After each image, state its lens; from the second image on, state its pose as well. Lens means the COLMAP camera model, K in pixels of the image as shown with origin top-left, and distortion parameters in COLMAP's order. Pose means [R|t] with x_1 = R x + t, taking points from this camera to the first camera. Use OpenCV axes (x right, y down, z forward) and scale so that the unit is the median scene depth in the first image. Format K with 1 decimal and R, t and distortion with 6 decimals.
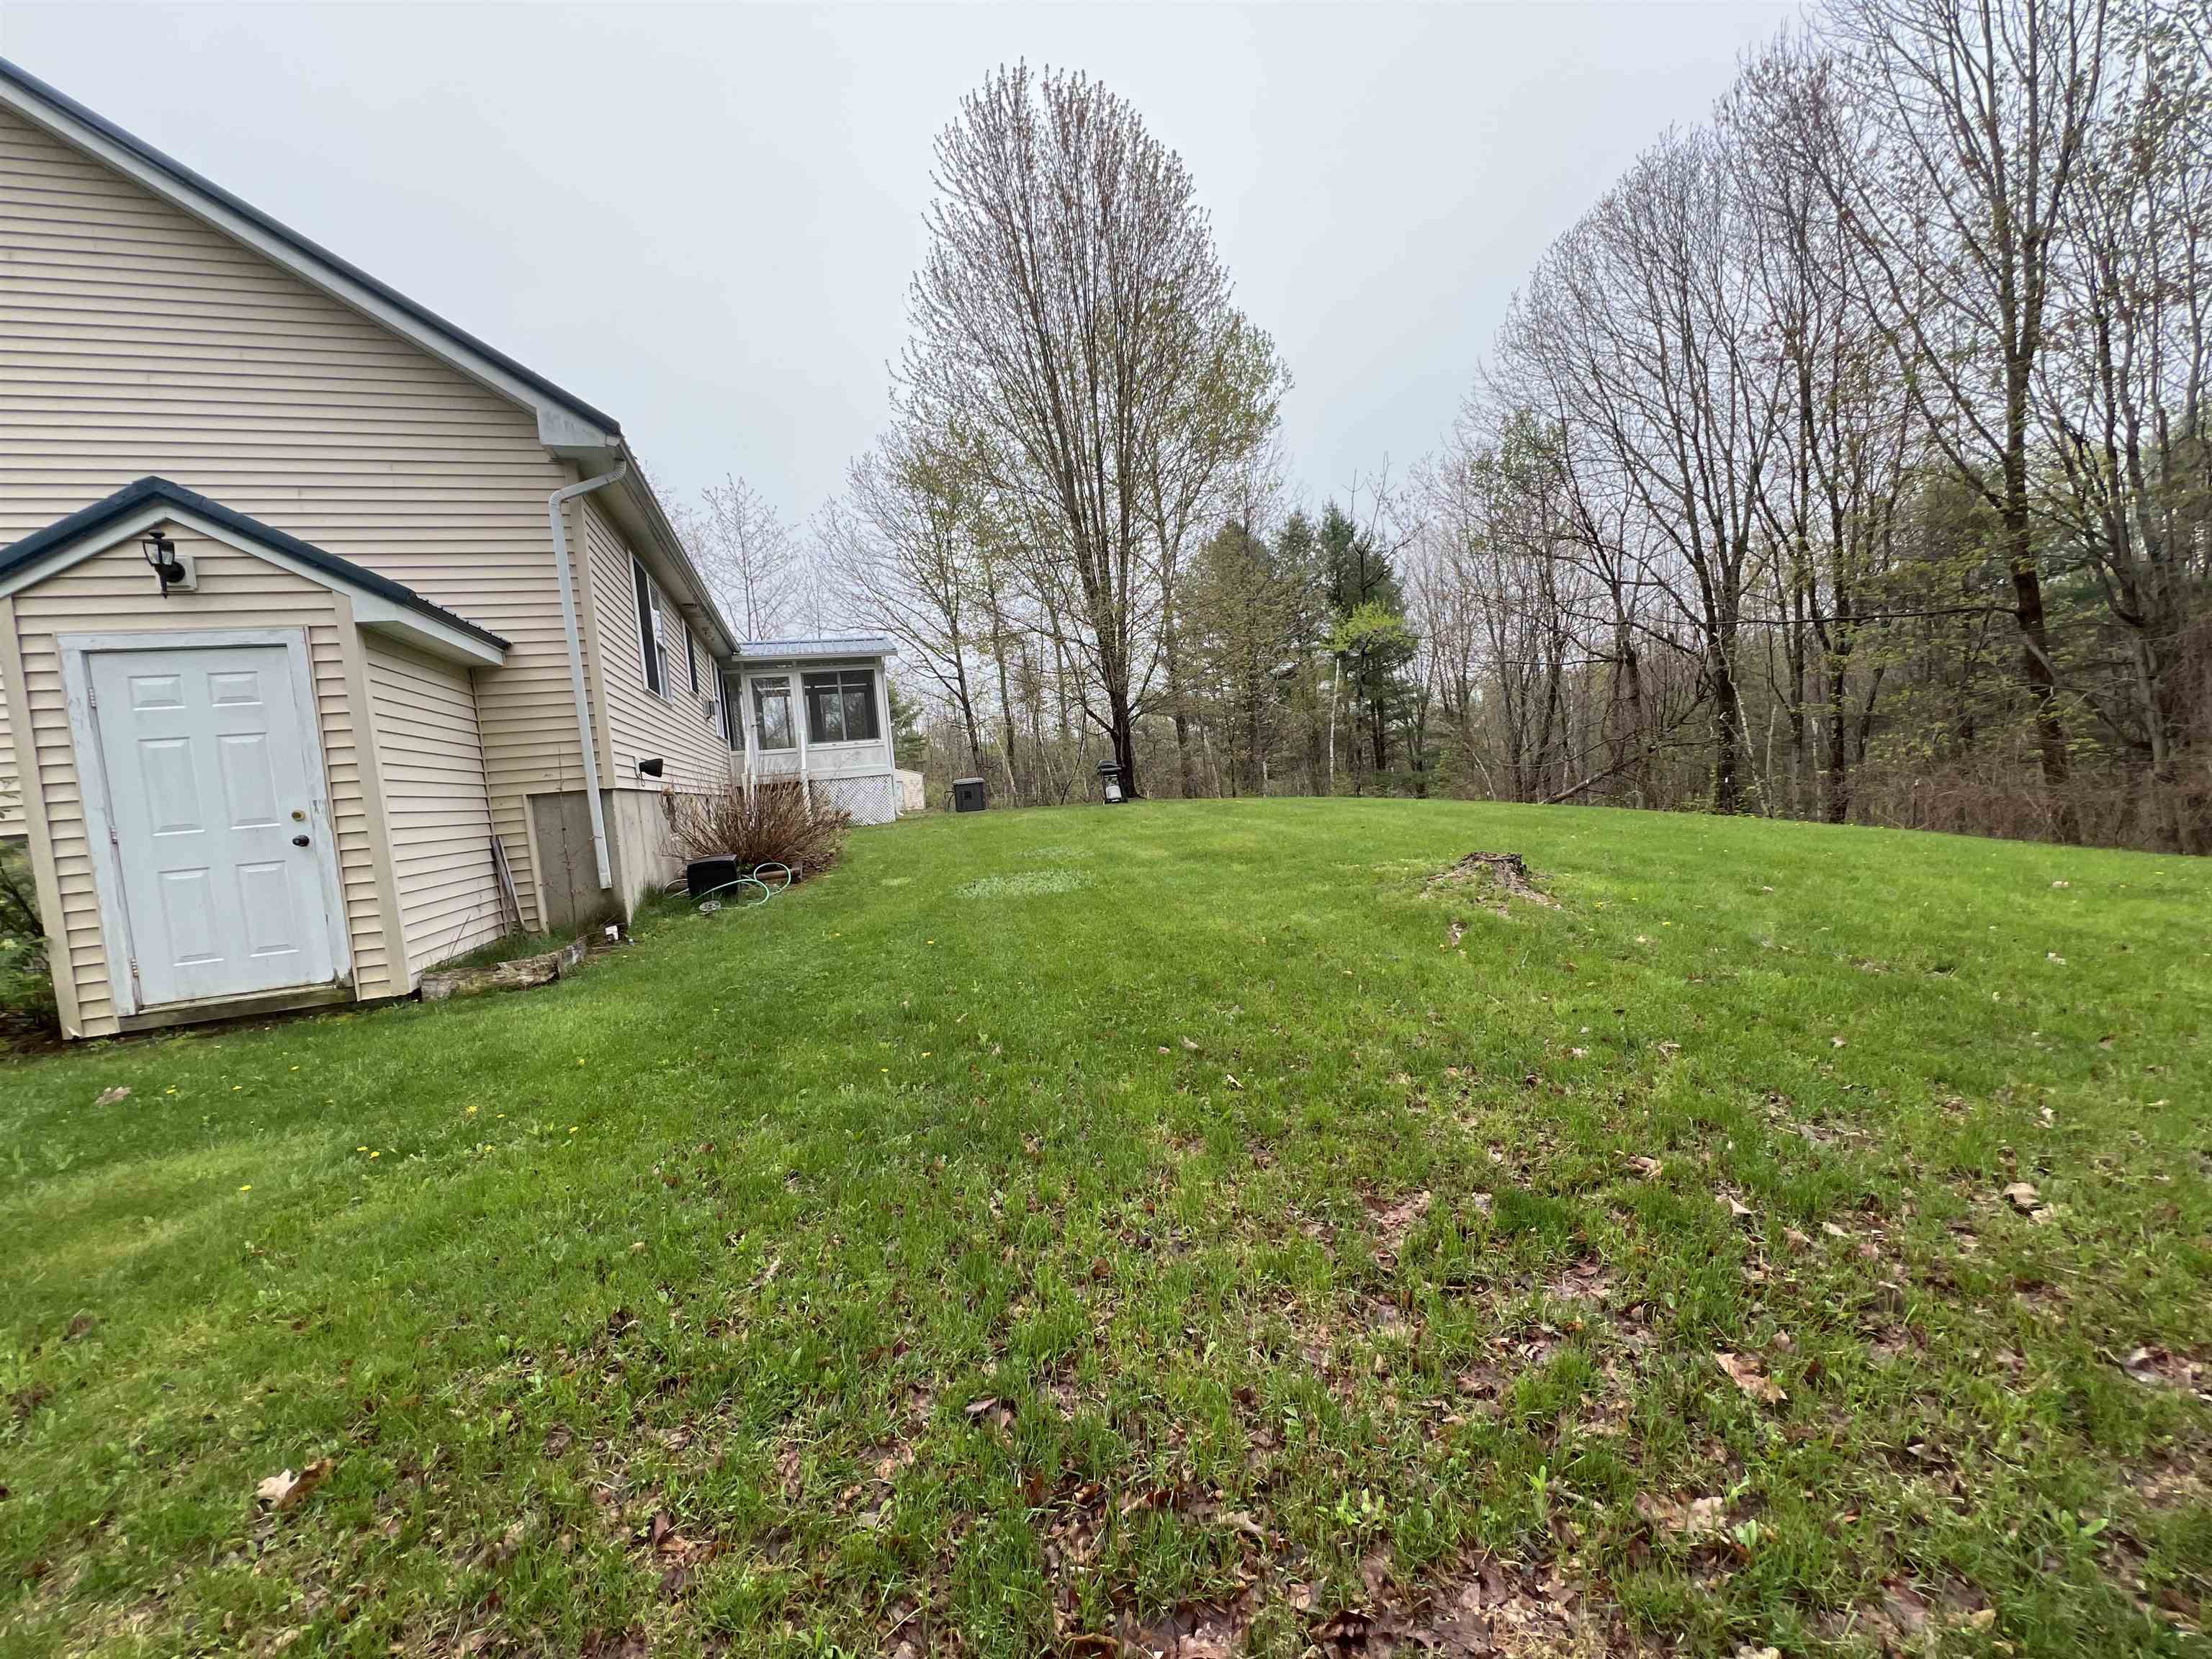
lens RADIAL K [[891.0, 0, 1102.3], [0, 891.0, 831.1], [0, 0, 1]] dist [-0.012214, -0.000010]
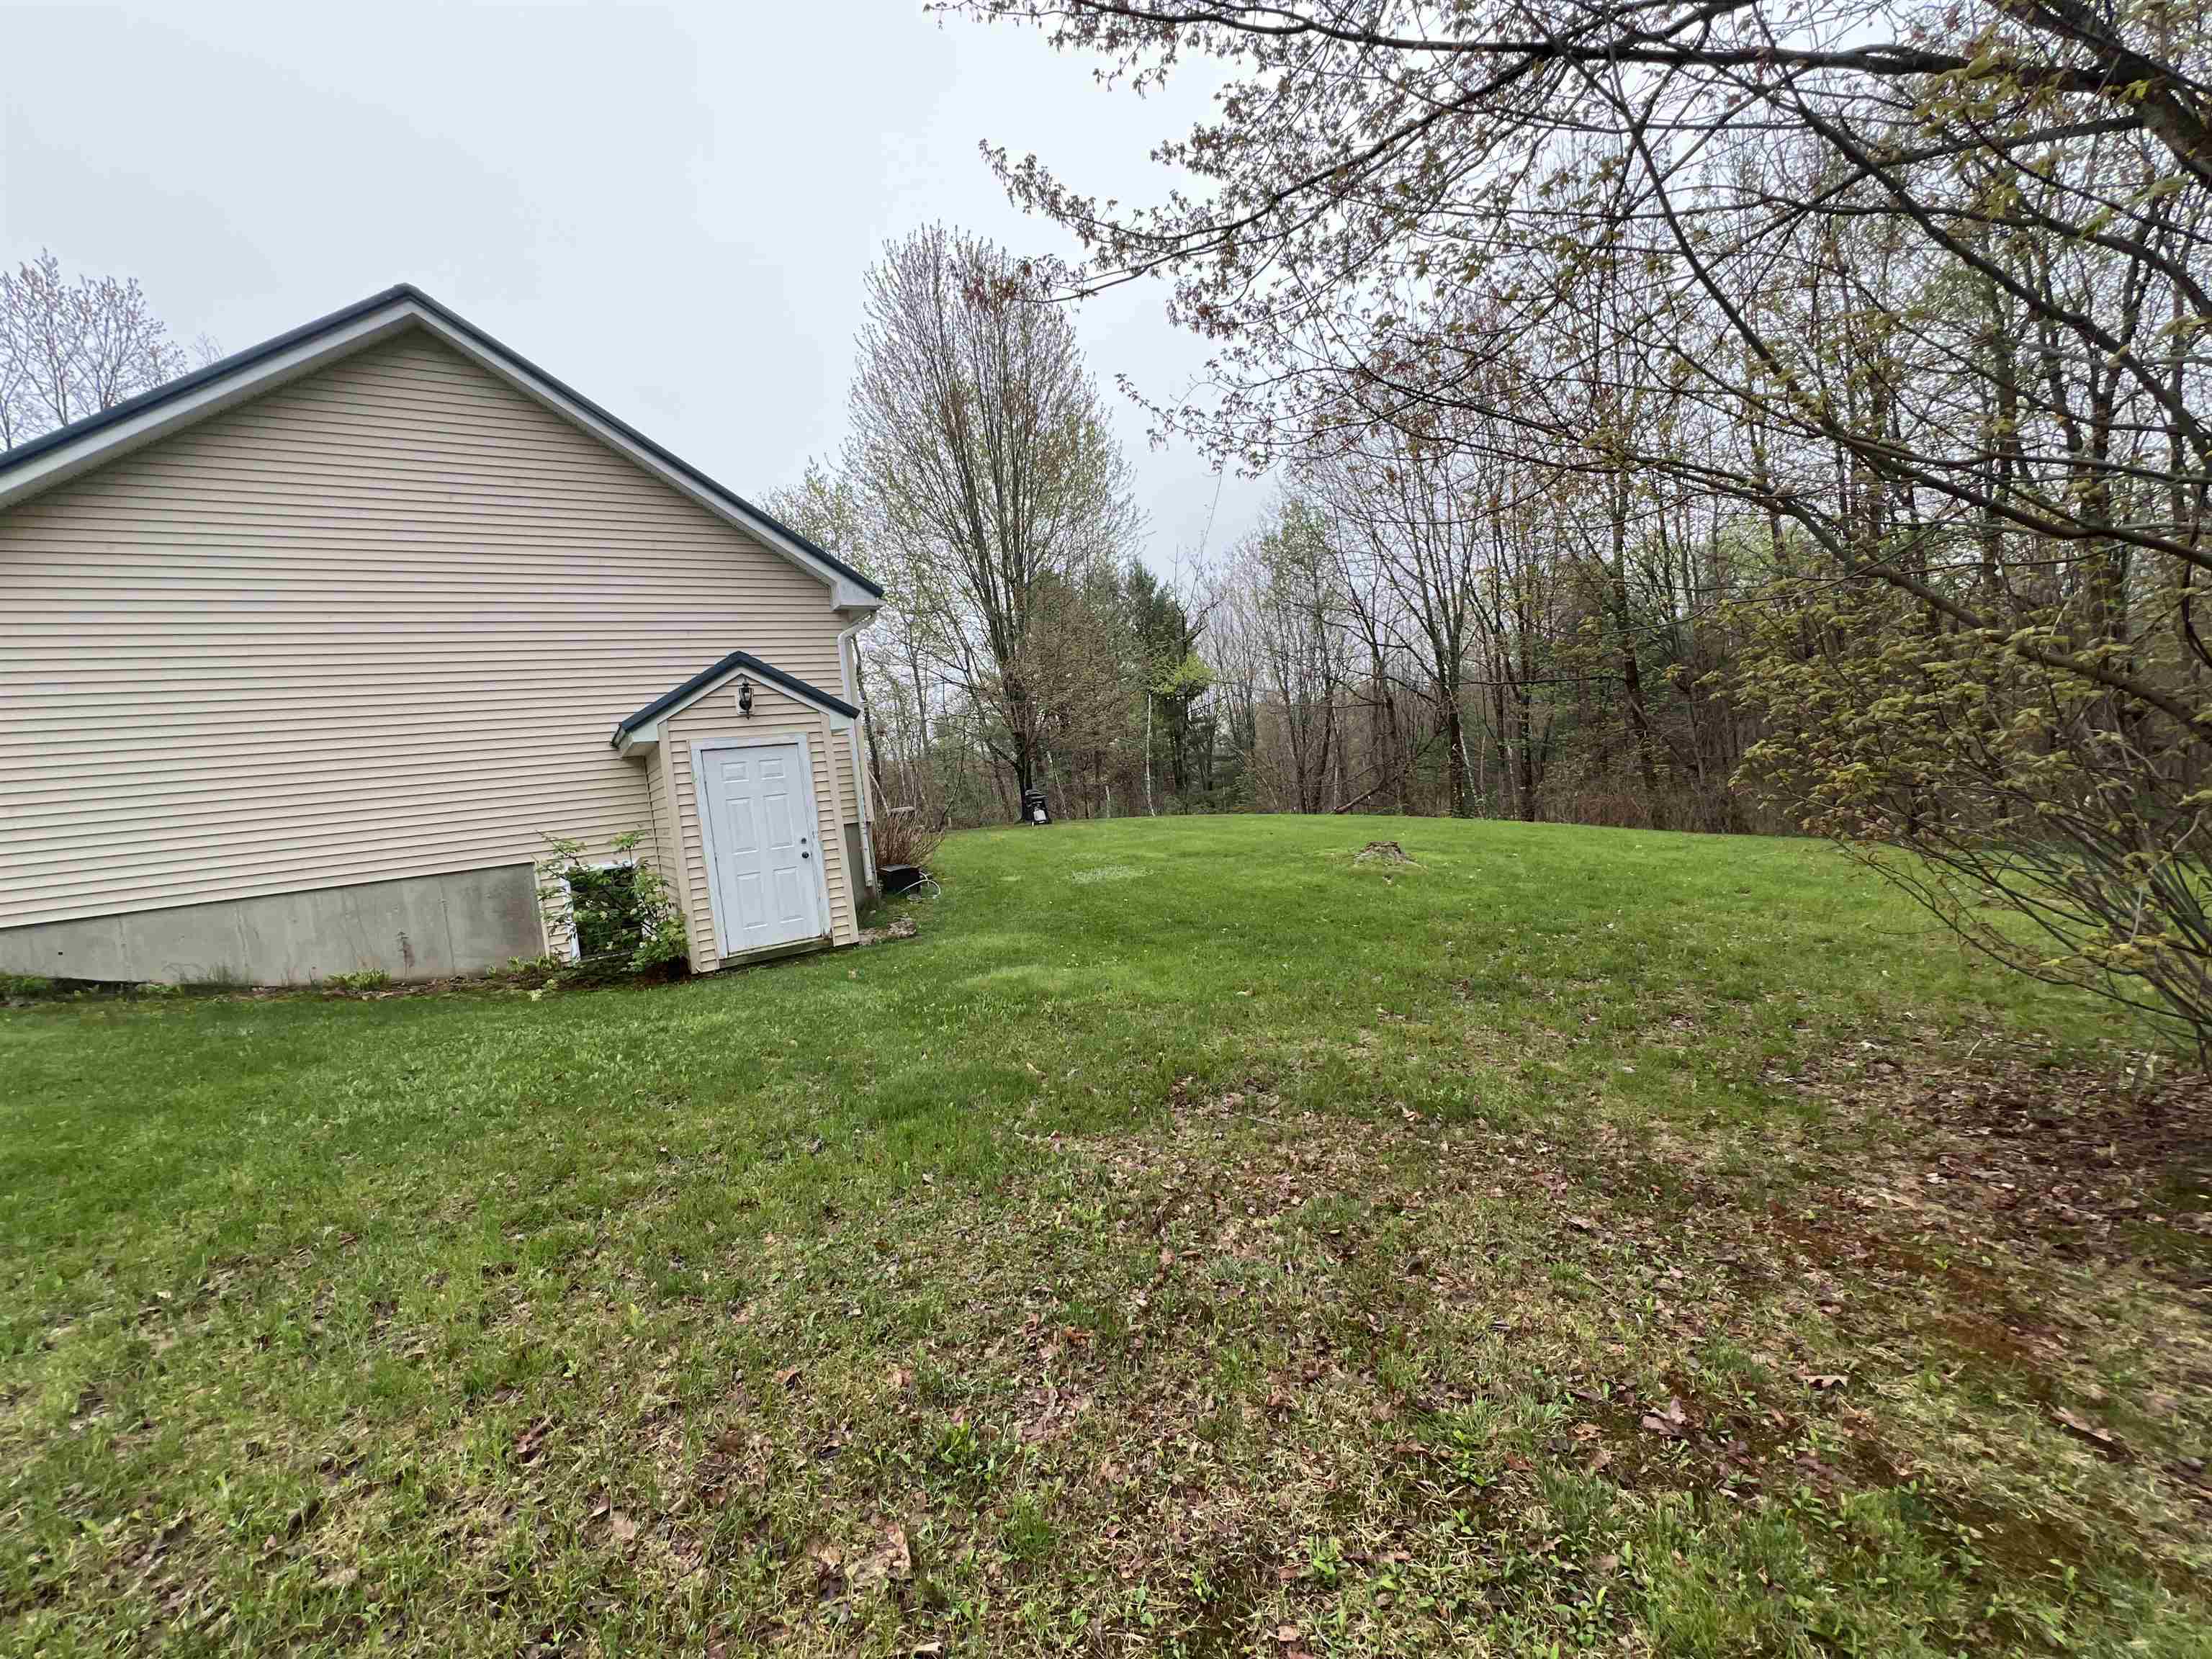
lens RADIAL K [[891.0, 0, 1109.1], [0, 891.0, 831.6], [0, 0, 1]] dist [-0.012214, -0.000010]
pose [[0.966082, -0.034699, 0.255895, -0.157965], [0.041039, 0.998968, -0.019475, 0.004817], [-0.254955, 0.029316, 0.966508, -0.173073]]
